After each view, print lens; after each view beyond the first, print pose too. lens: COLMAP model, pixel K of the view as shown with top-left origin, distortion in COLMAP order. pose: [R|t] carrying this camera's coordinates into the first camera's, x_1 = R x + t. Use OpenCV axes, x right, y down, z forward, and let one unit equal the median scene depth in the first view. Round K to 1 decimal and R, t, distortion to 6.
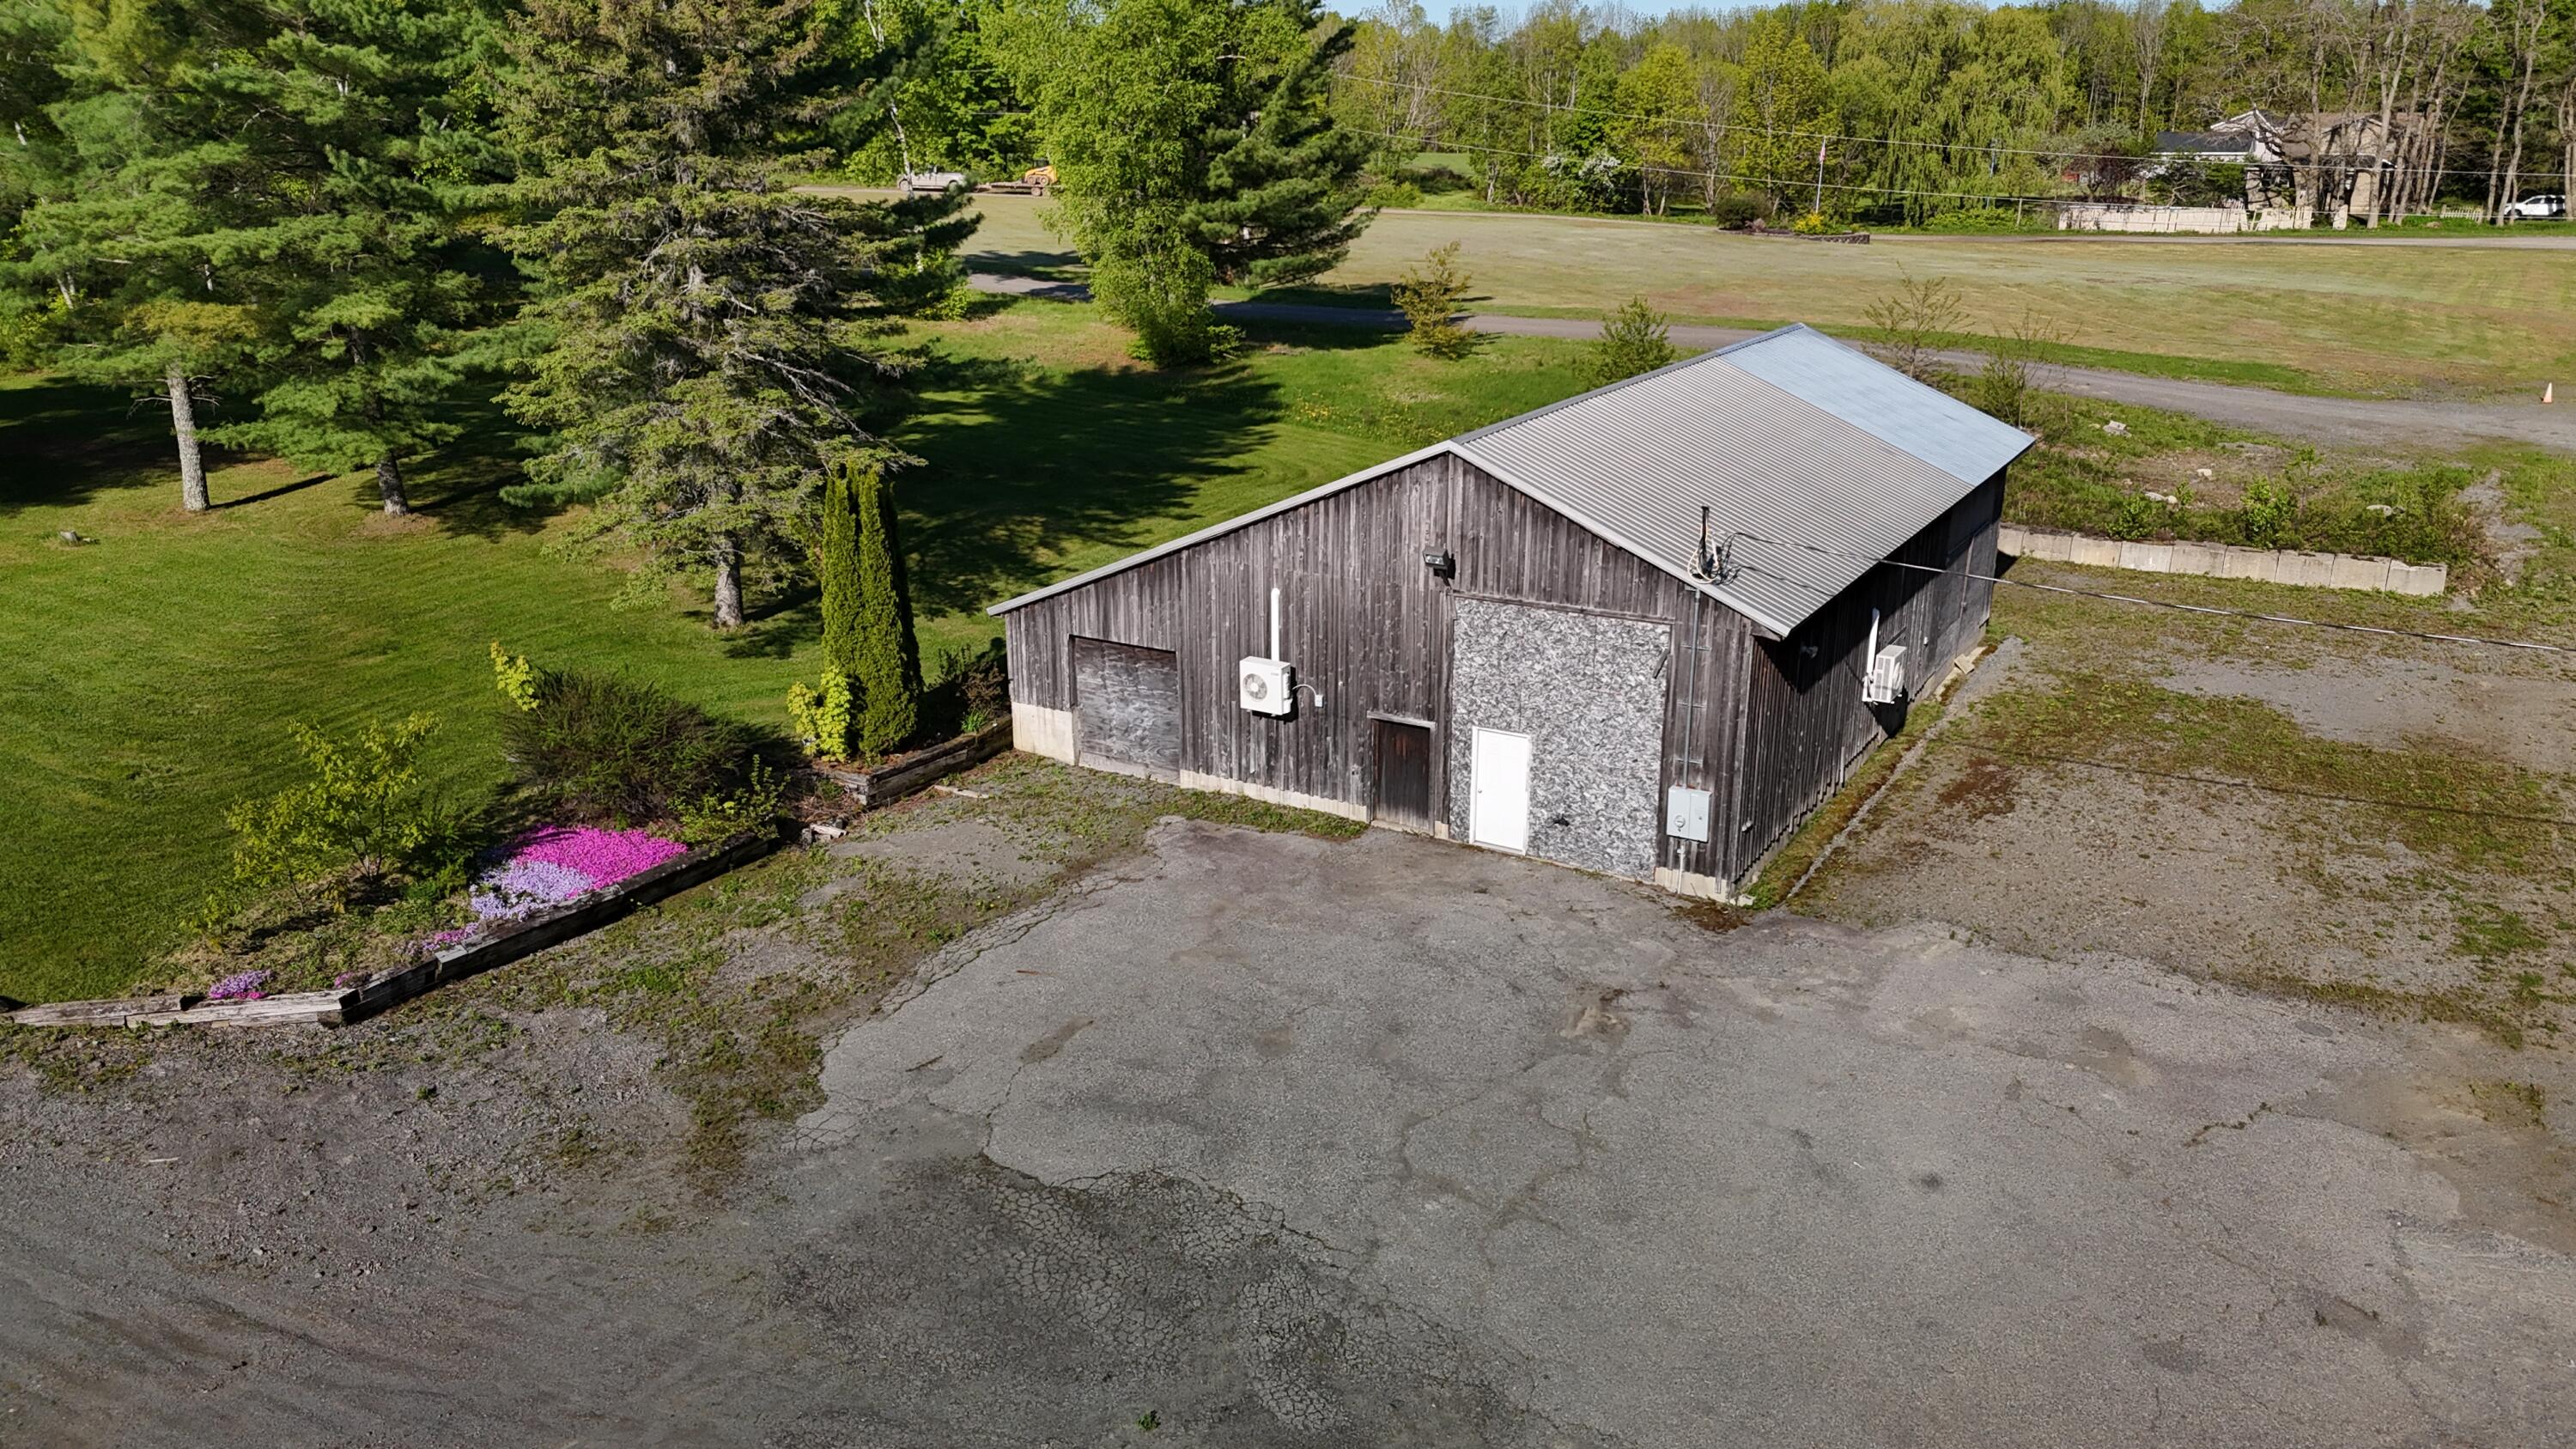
lens RADIAL K [[1882.2, 0, 1288.0], [0, 1882.2, 724.5], [0, 0, 1]] dist [0.075231, -0.063537]
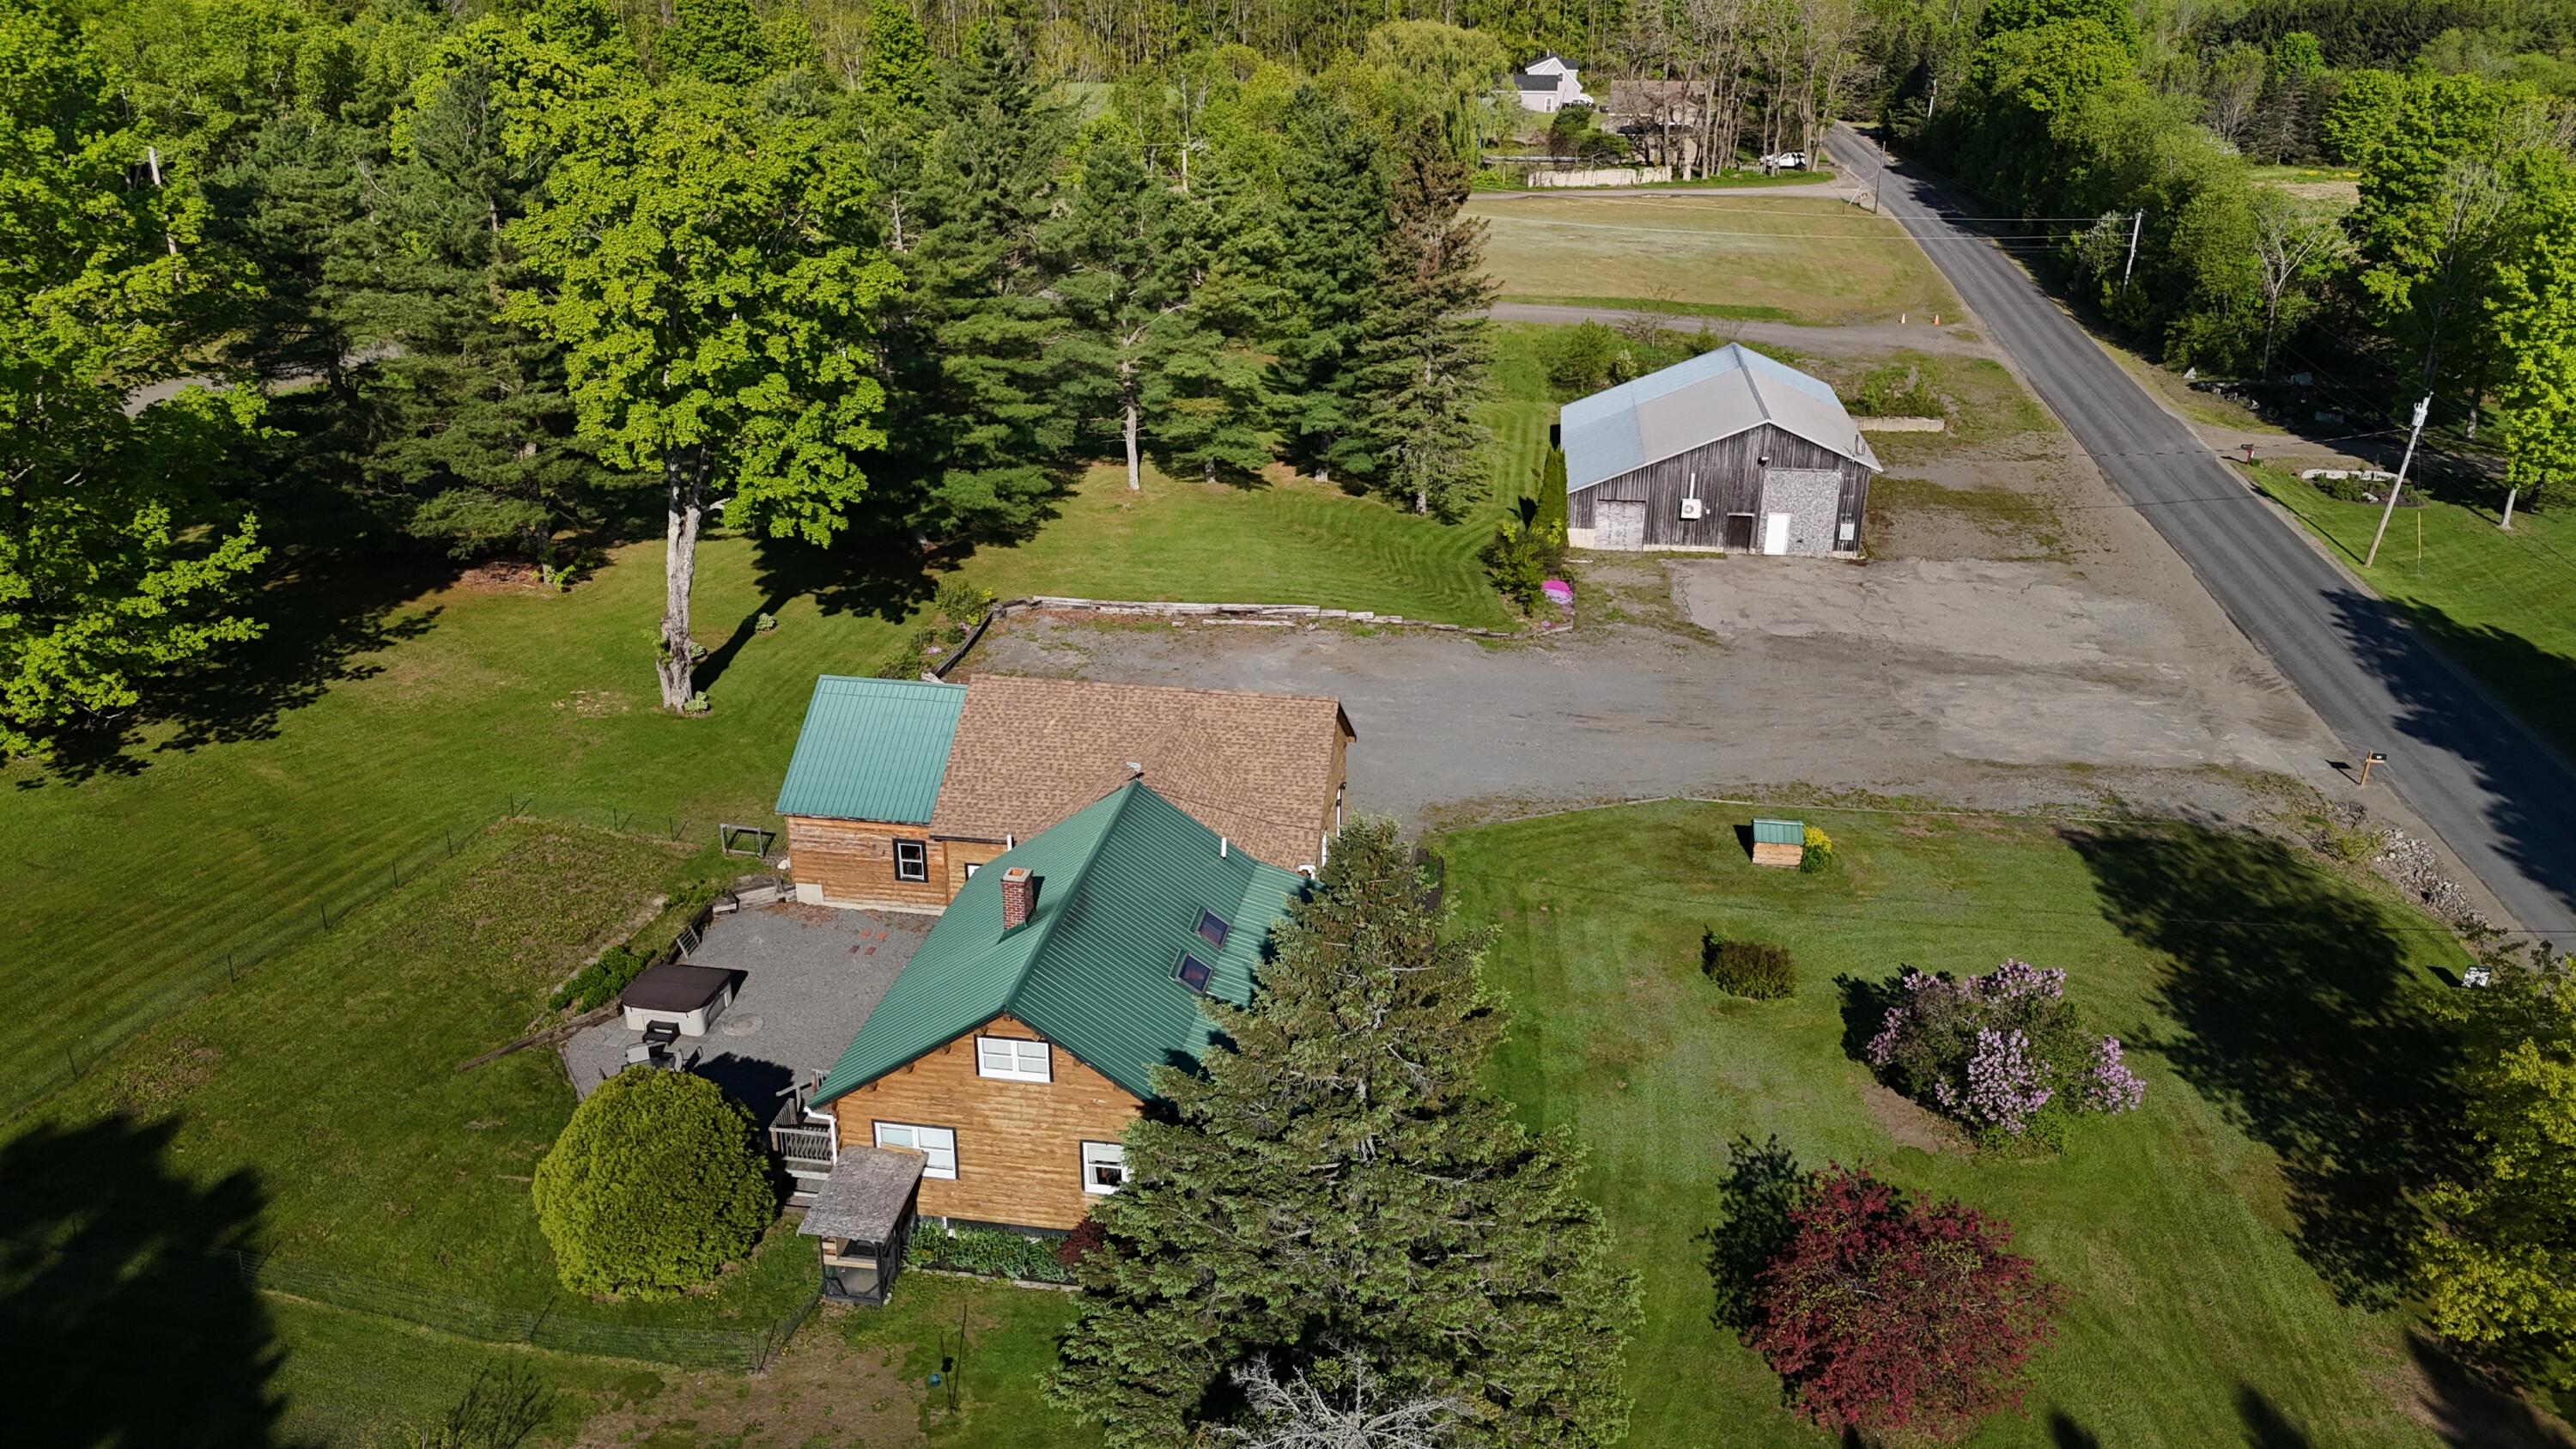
lens RADIAL K [[1888.7, 0, 1288.0], [0, 1888.7, 724.5], [0, 0, 1]] dist [0.038816, -0.000420]
pose [[0.919580, -0.149443, 0.363371, -1.660210], [0.122494, 0.987791, 0.096252, -0.048143], [-0.373319, -0.044001, 0.926659, -1.432357]]
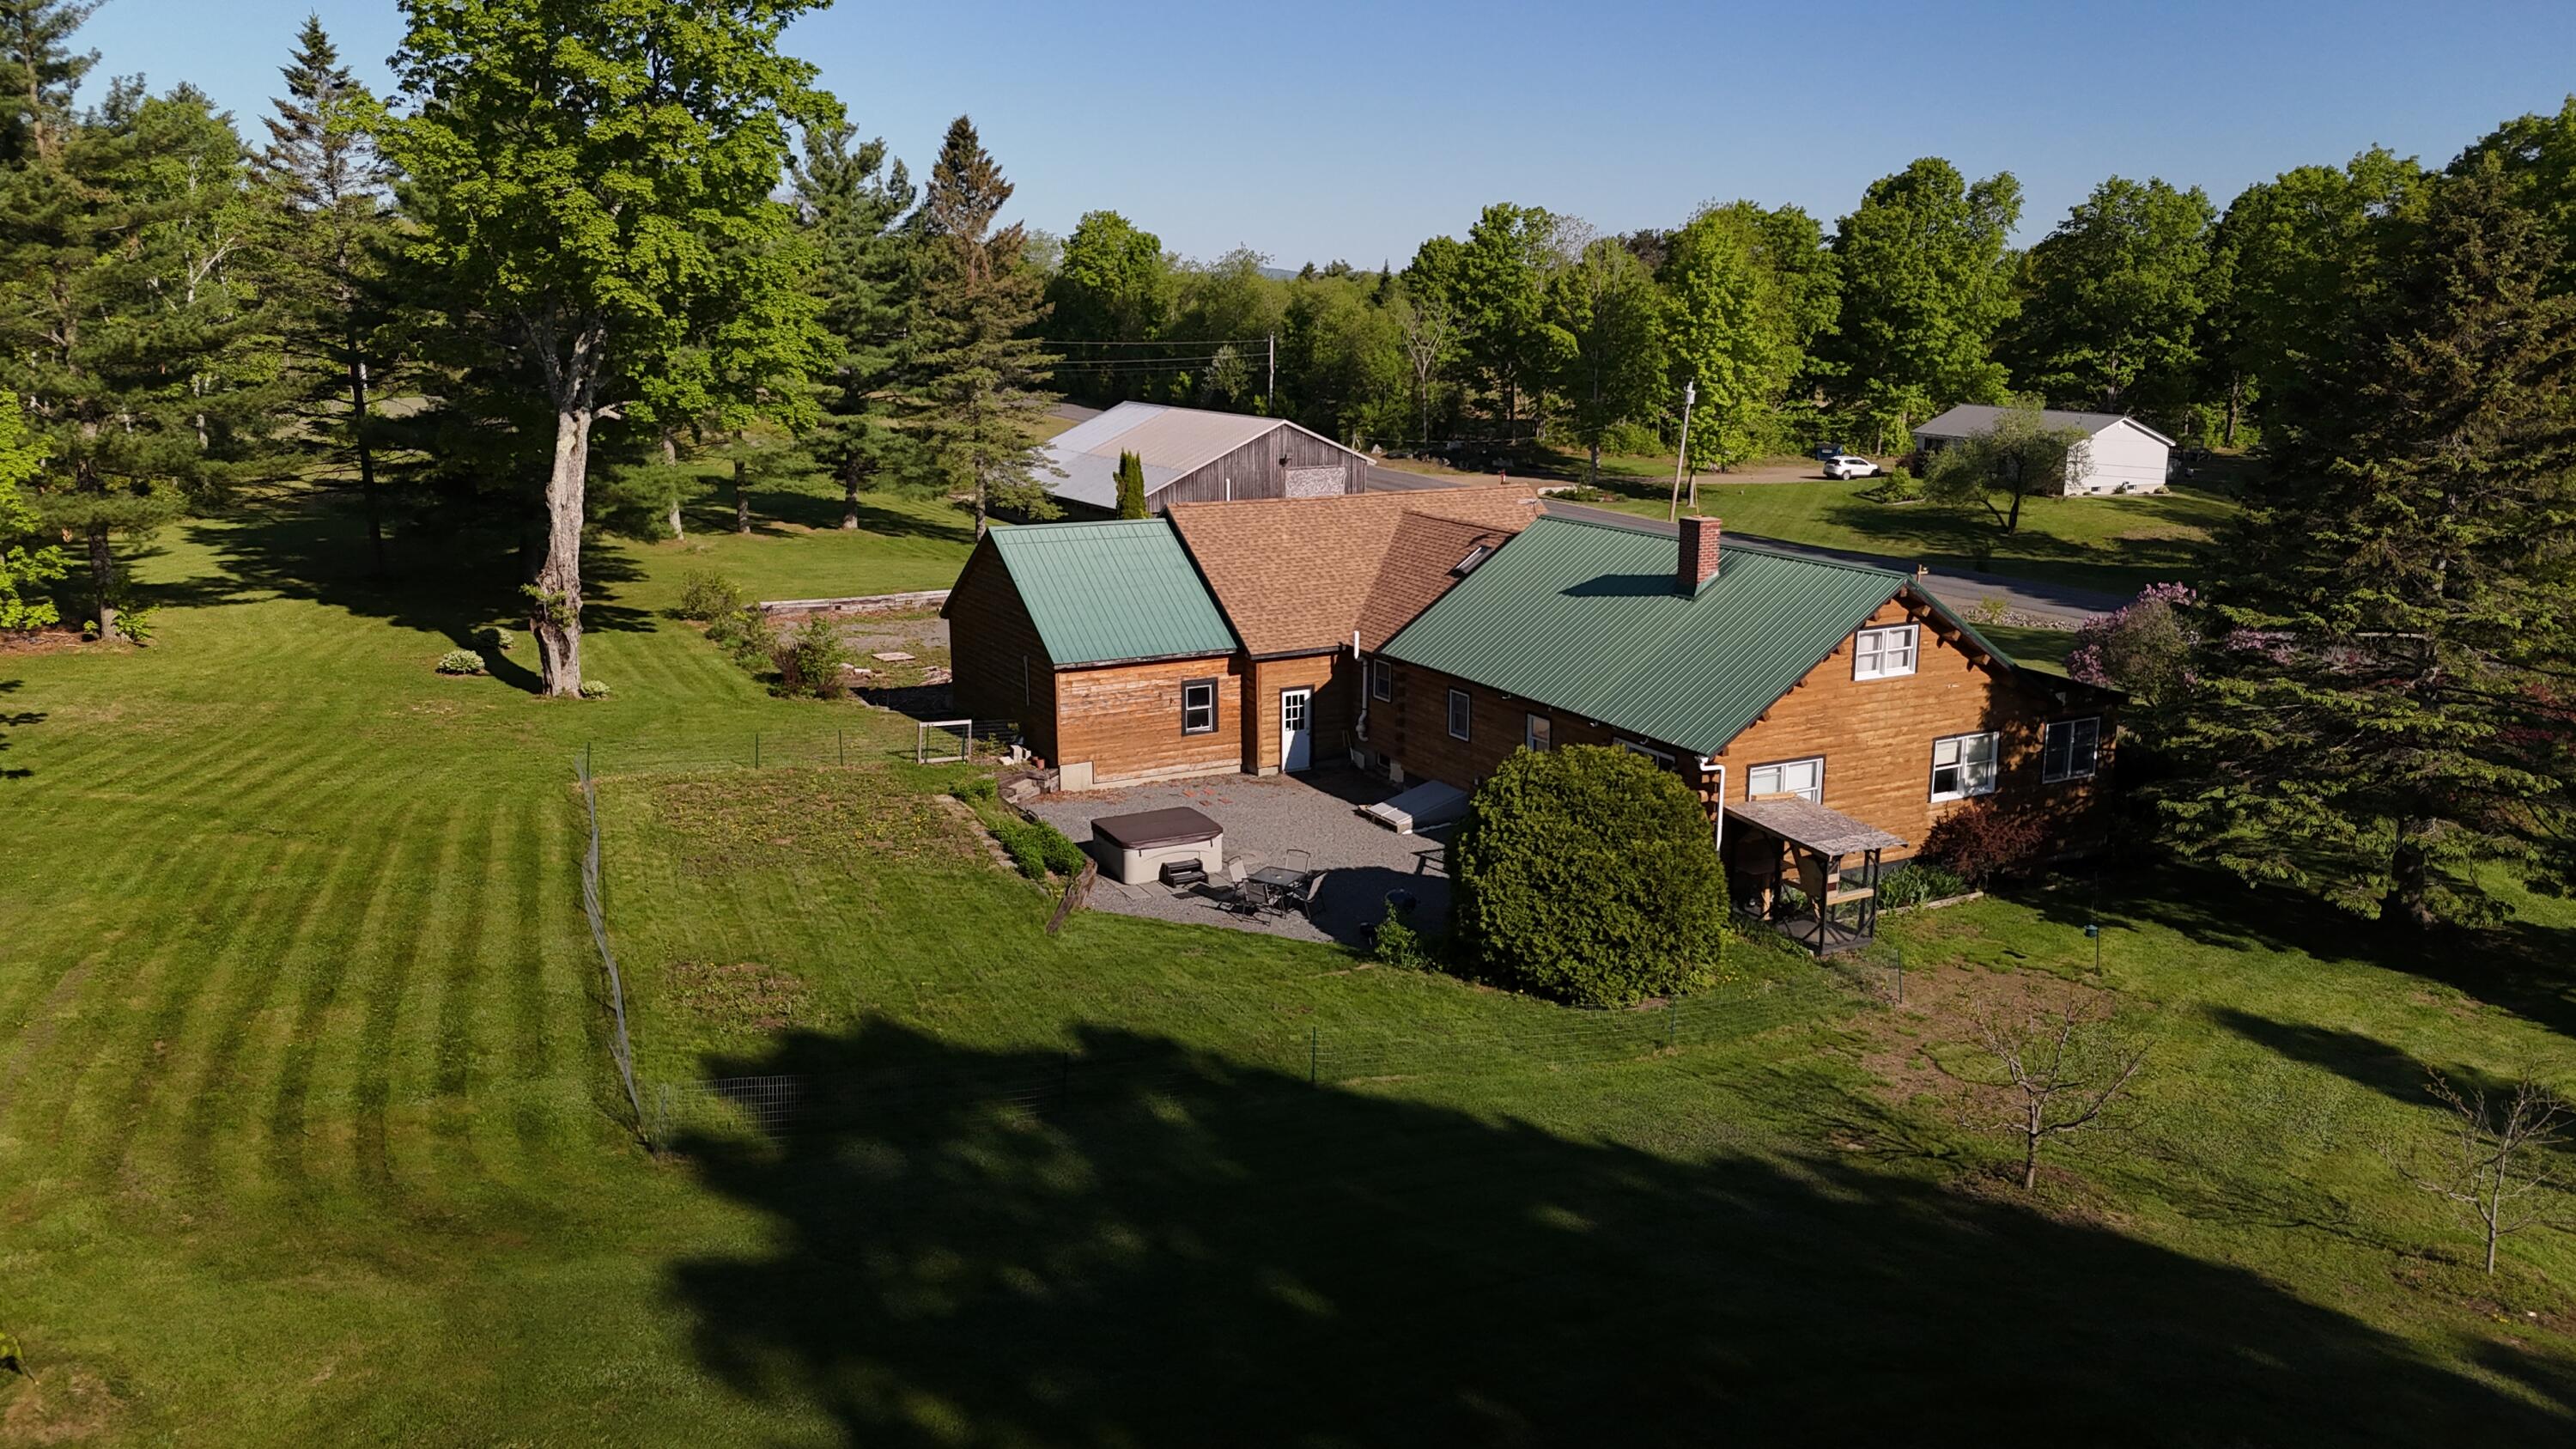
lens RADIAL K [[1887.4, 0, 1288.0], [0, 1887.4, 724.5], [0, 0, 1]] dist [0.086304, -0.103077]
pose [[0.489792, -0.195919, 0.849541, -2.521221], [0.275288, 0.959327, 0.062524, 0.135096], [-0.827237, 0.203244, 0.523804, -0.534690]]
